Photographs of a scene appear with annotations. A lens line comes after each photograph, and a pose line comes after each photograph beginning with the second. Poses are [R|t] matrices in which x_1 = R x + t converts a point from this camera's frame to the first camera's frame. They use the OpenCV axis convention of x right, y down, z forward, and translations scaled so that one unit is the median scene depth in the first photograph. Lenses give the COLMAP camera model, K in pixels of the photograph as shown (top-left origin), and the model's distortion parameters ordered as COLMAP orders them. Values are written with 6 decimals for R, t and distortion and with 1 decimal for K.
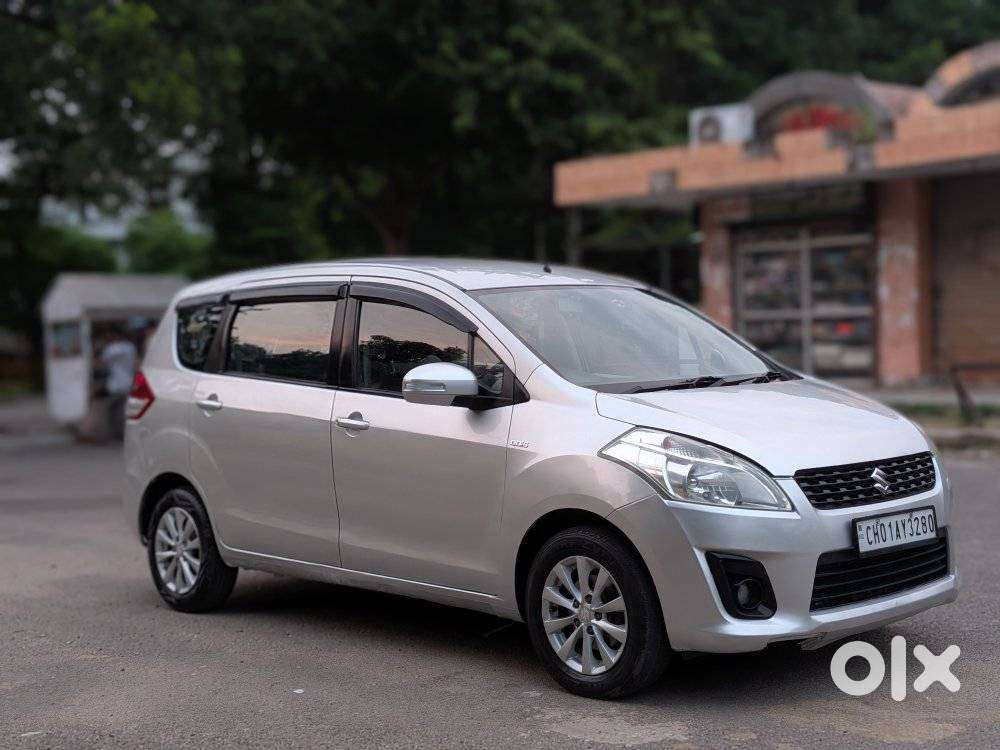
lens RADIAL K [[1428.4, 0, 534.7], [0, 1428.4, 382.0], [0, 0, 1]] dist [0.082841, 0.000000]
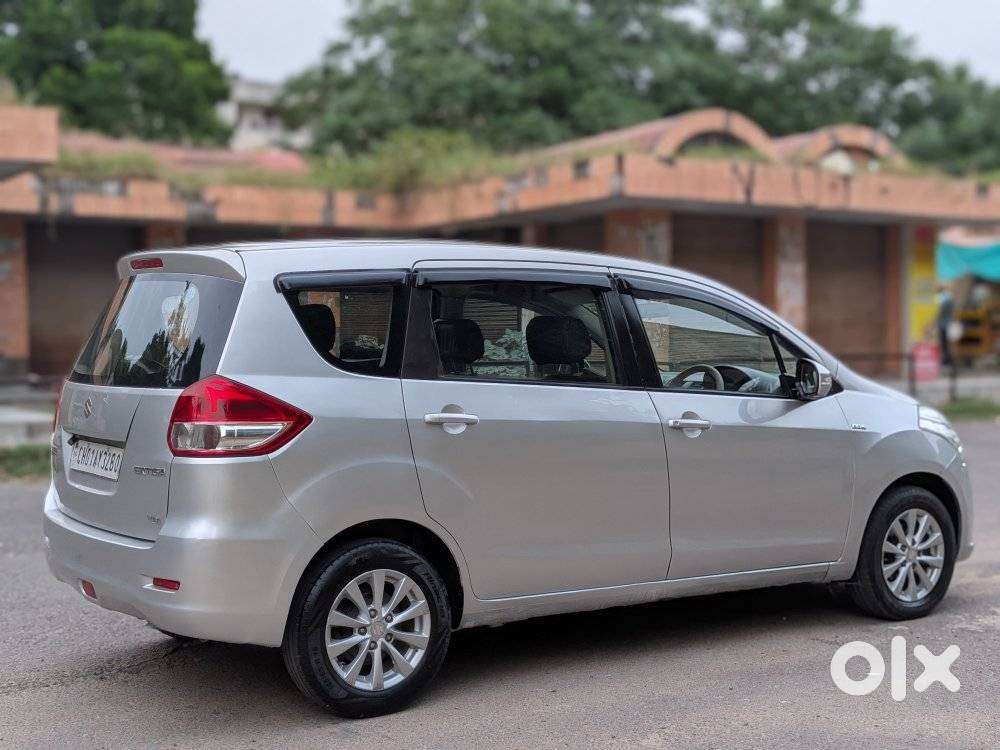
lens RADIAL K [[1428.4, 0, 494.0], [0, 1428.4, 378.5], [0, 0, 1]] dist [0.082841, 0.000000]
pose [[0.182194, -0.005910, 0.983245, -1.108937], [0.031901, 0.999491, 0.000097, -0.005670], [-0.982745, 0.031348, 0.182290, 0.965614]]
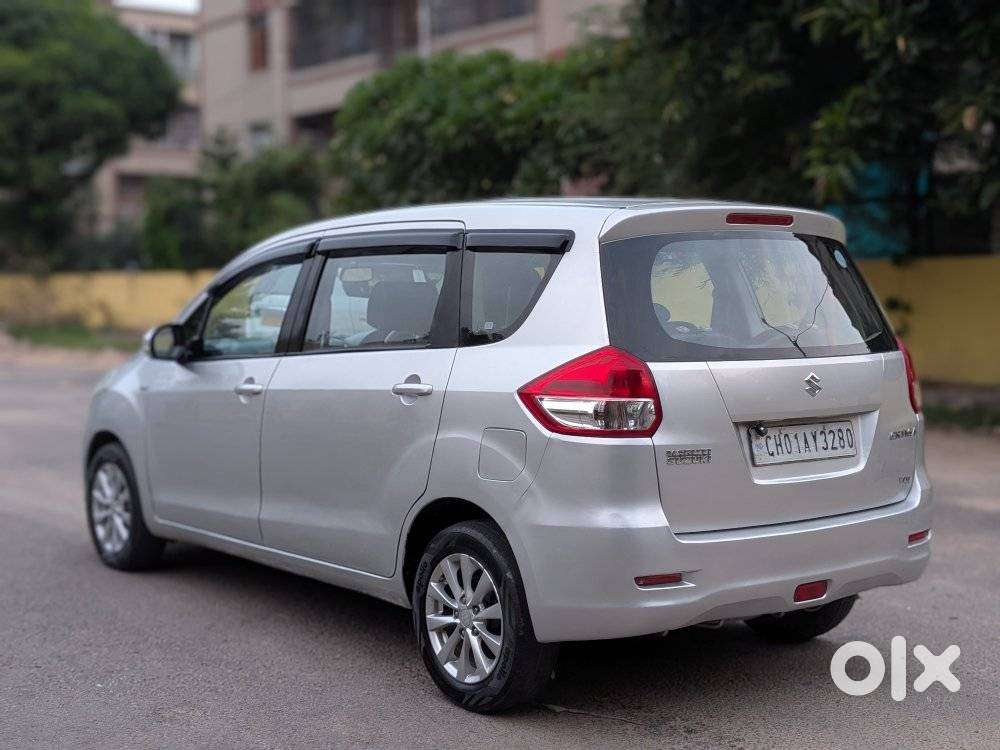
lens RADIAL K [[1428.4, 0, 494.7], [0, 1428.4, 371.1], [0, 0, 1]] dist [0.082841, 0.000000]
pose [[-0.992861, 0.021029, 0.117407, -0.207675], [0.031645, 0.995502, 0.089302, -0.076689], [-0.115001, 0.092379, -0.989061, 2.151349]]
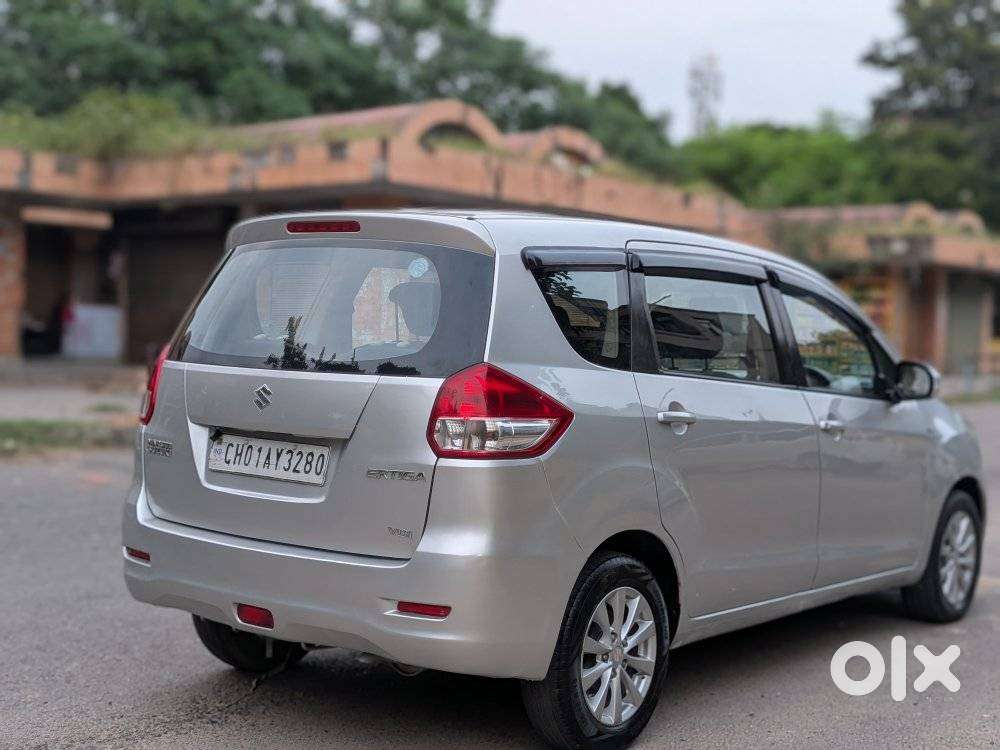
lens RADIAL K [[1428.4, 0, 520.2], [0, 1428.4, 353.4], [0, 0, 1]] dist [0.082841, 0.000000]
pose [[-0.136011, 0.005686, 0.990691, -1.025718], [0.003076, 0.999981, -0.005318, -0.013197], [-0.990702, 0.002324, -0.136026, 1.341522]]
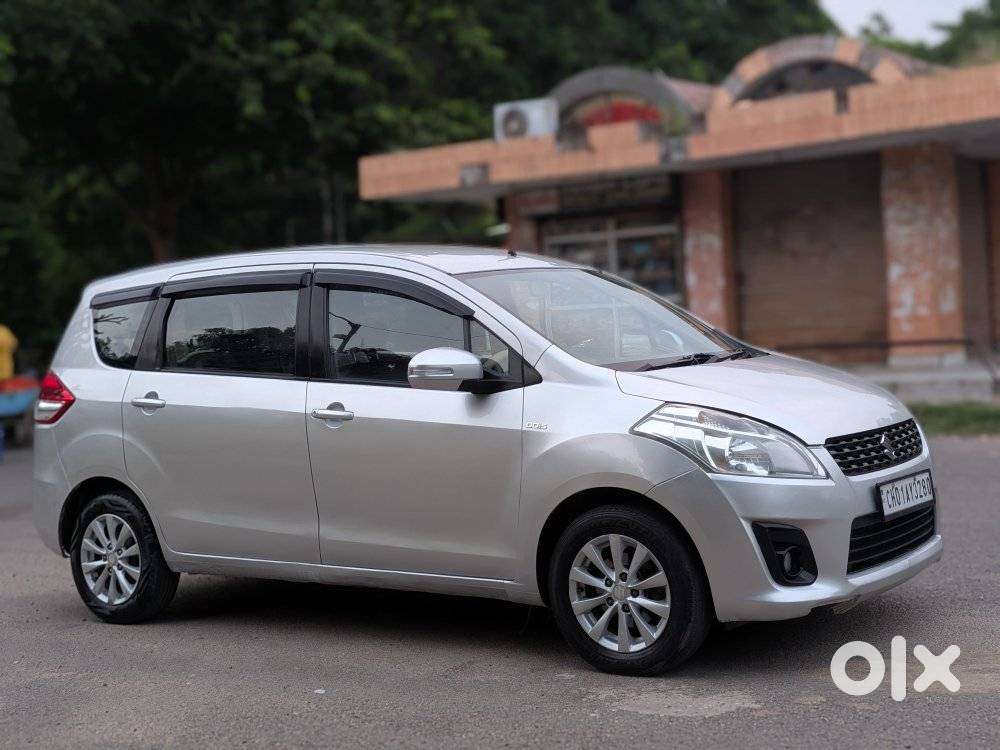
lens RADIAL K [[1428.4, 0, 519.4], [0, 1428.4, 371.4], [0, 0, 1]] dist [0.082841, 0.000000]
pose [[0.983084, -0.033337, 0.180096, -0.178935], [0.034584, 0.999395, -0.003786, 0.007961], [-0.179860, 0.009951, 0.983642, 0.023007]]
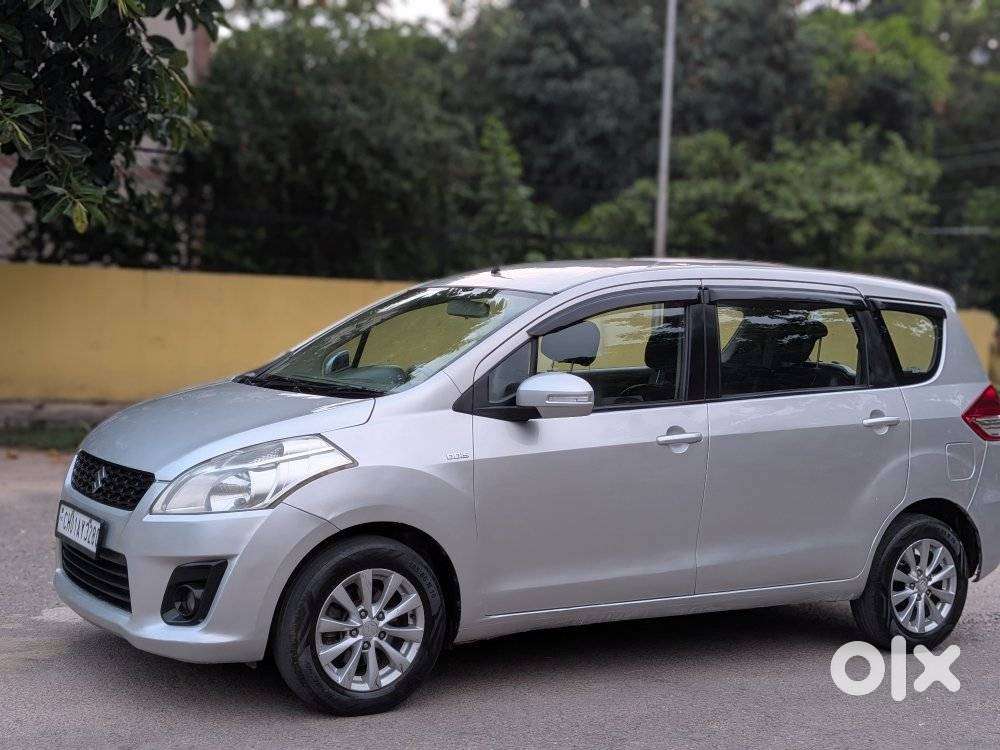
lens RADIAL K [[1428.4, 0, 500.4], [0, 1428.4, 373.4], [0, 0, 1]] dist [0.082841, 0.000000]
pose [[-0.201767, 0.060855, -0.977541, 1.015097], [-0.070174, 0.994605, 0.076401, -0.089445], [0.976916, 0.084013, -0.196408, 1.276179]]
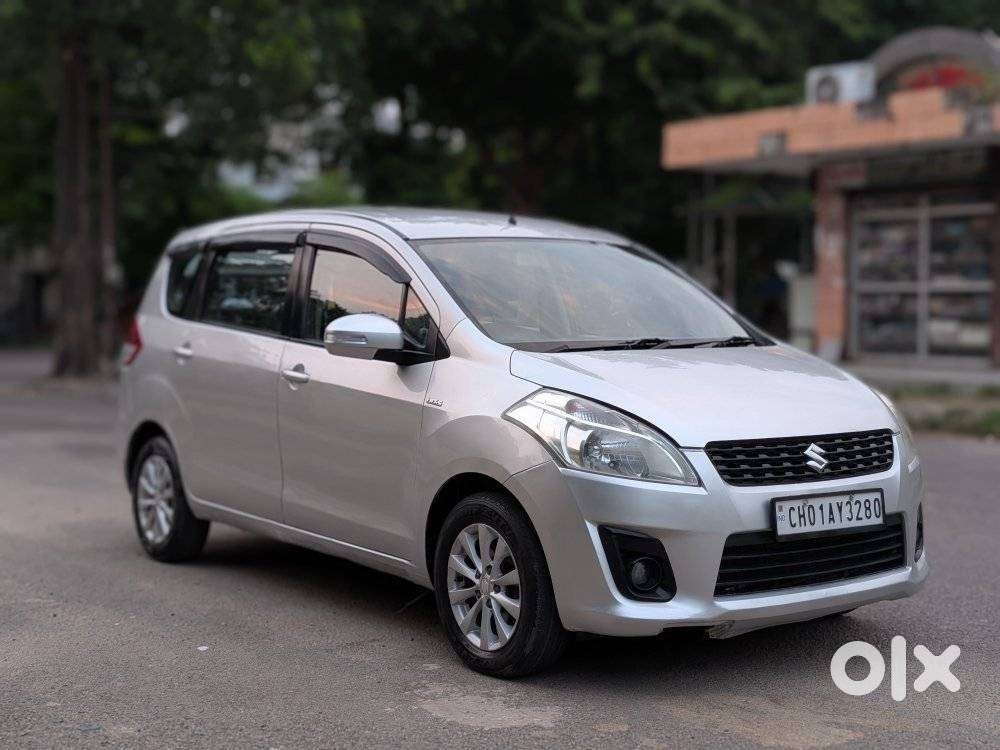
lens RADIAL K [[1428.4, 0, 501.0], [0, 1428.4, 382.2], [0, 0, 1]] dist [0.082841, 0.000000]
pose [[0.989047, 0.038205, -0.142573, 0.148821], [-0.035133, 0.999094, 0.023999, 0.005446], [0.143361, -0.018727, 0.989493, 0.067278]]
